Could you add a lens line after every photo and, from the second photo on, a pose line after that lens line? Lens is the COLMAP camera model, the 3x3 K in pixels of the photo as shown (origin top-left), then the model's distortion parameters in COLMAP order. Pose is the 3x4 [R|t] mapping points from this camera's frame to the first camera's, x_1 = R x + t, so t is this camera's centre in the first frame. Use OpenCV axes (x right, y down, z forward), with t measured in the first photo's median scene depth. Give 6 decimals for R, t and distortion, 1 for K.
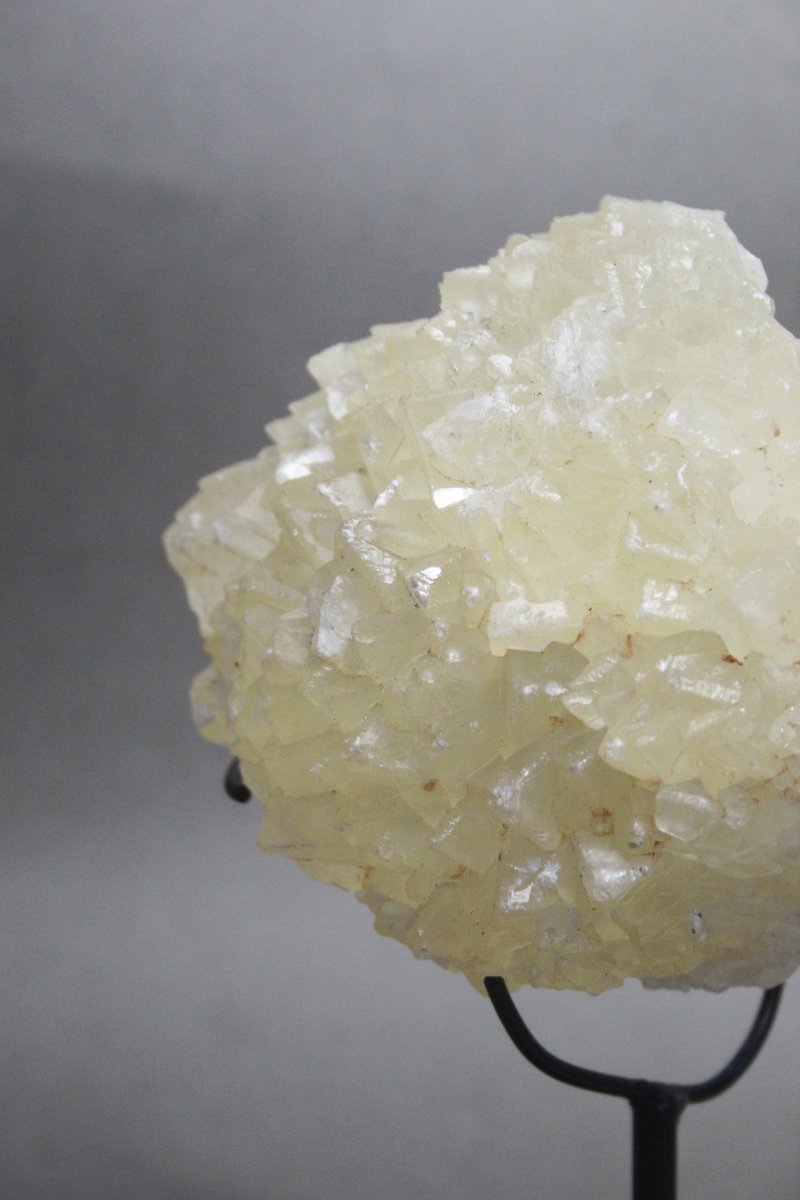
lens RADIAL K [[3036.4, 0, 425.2], [0, 3036.4, 661.7], [0, 0, 1]] dist [0.217852, 0.000000]
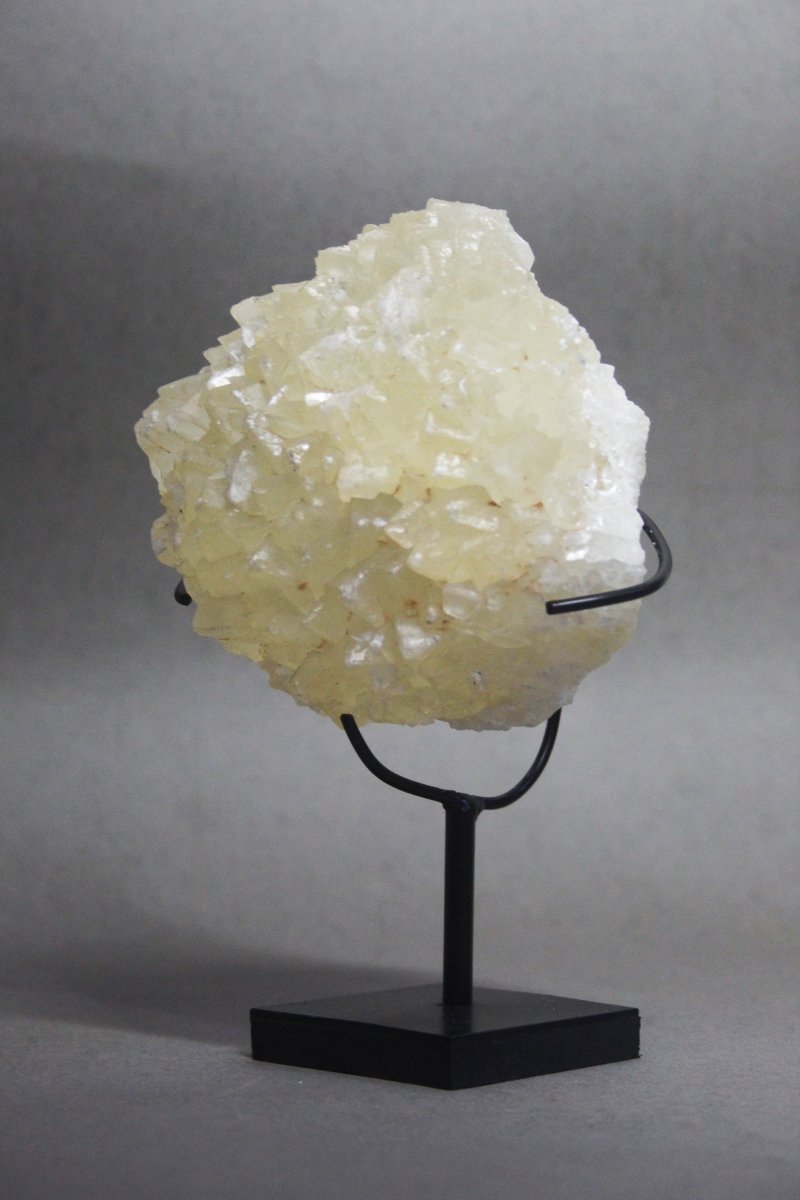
lens RADIAL K [[3036.4, 0, 386.1], [0, 3036.4, 630.3], [0, 0, 1]] dist [0.217852, 0.000000]
pose [[0.999806, 0.005408, -0.018958, 0.071986], [-0.005155, 0.999897, 0.013412, 0.041339], [0.019028, -0.013312, 0.999730, -0.528653]]
